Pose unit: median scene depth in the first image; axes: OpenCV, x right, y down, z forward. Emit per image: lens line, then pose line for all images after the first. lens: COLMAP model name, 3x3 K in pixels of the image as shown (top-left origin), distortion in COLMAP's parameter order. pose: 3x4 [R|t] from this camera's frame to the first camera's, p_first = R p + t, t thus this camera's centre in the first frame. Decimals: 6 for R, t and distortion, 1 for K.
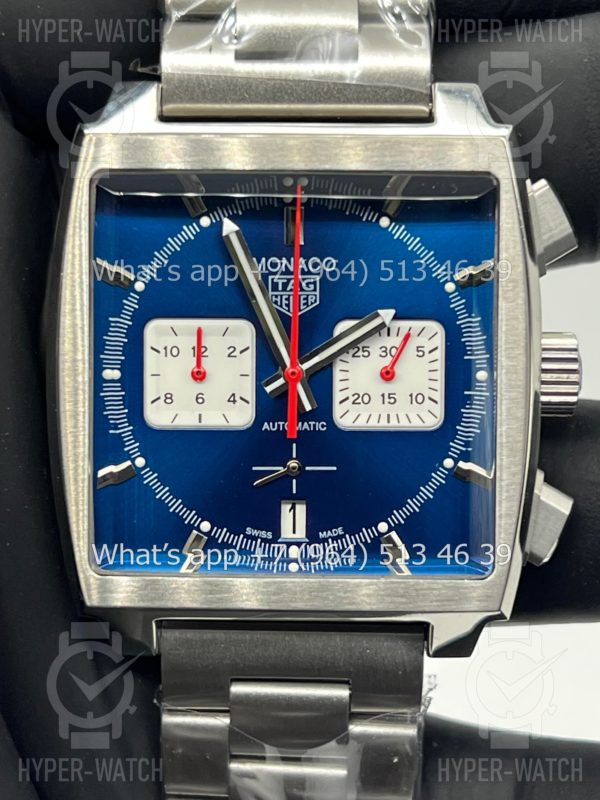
lens RADIAL K [[1812.3, 0, 300.0], [0, 1812.3, 400.0], [0, 0, 1]] dist [0.145433, 0.082603]
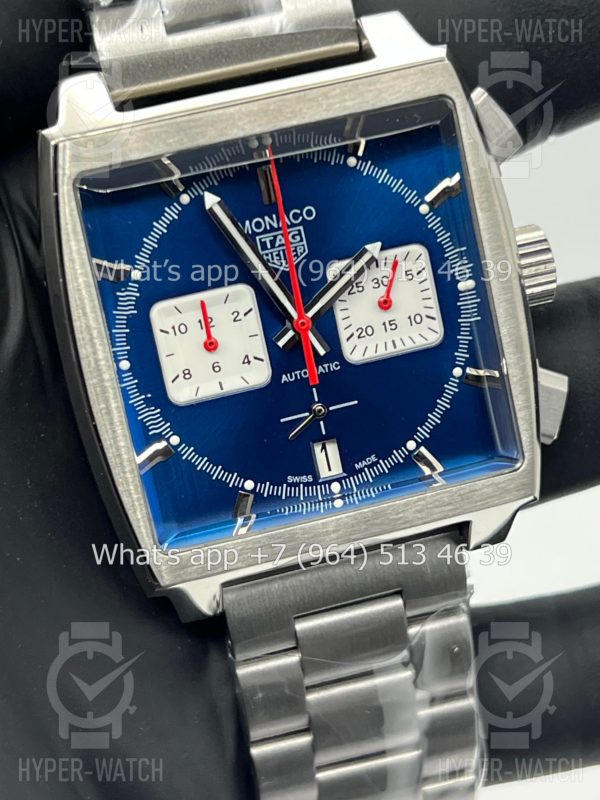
lens RADIAL K [[1812.3, 0, 300.0], [0, 1812.3, 400.0], [0, 0, 1]] dist [0.145433, 0.082603]
pose [[0.960643, -0.234869, 0.148330, -0.167725], [0.222845, 0.970380, 0.093286, -0.068796], [-0.165846, -0.056560, 0.984528, -0.029585]]
